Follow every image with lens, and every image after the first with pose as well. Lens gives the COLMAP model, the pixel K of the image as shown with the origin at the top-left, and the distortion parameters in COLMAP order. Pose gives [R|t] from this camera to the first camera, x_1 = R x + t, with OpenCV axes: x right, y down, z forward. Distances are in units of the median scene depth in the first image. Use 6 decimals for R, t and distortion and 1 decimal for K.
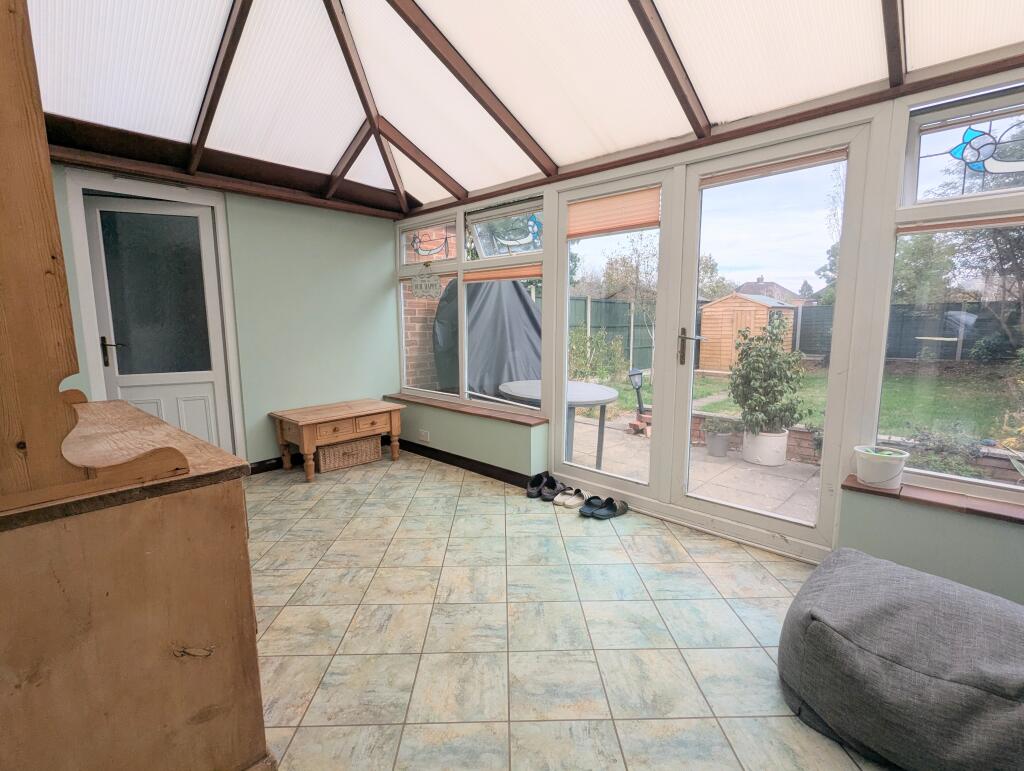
lens RADIAL K [[482.7, 0, 515.3], [0, 482.7, 385.6], [0, 0, 1]] dist [-0.001007, 0.000035]
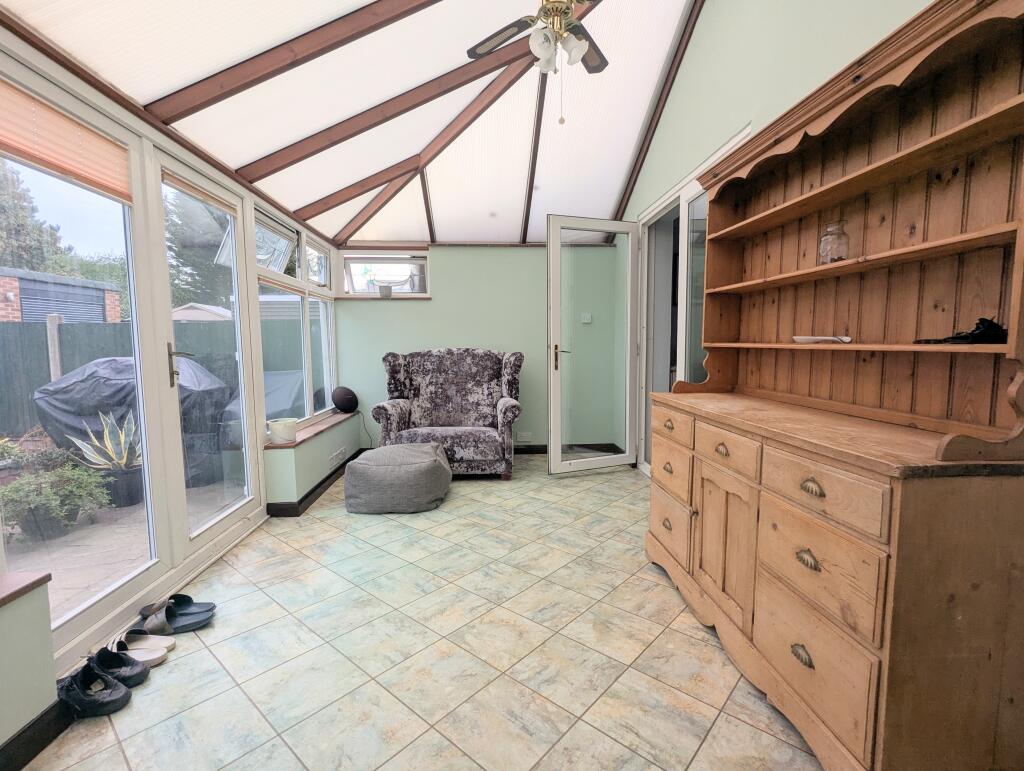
lens RADIAL K [[482.7, 0, 513.6], [0, 482.7, 389.0], [0, 0, 1]] dist [-0.001007, 0.000035]
pose [[-0.729053, -0.055684, 0.682188, -0.776484], [0.101558, 0.976852, 0.188270, -0.166207], [-0.676881, 0.206541, -0.706522, 1.444393]]
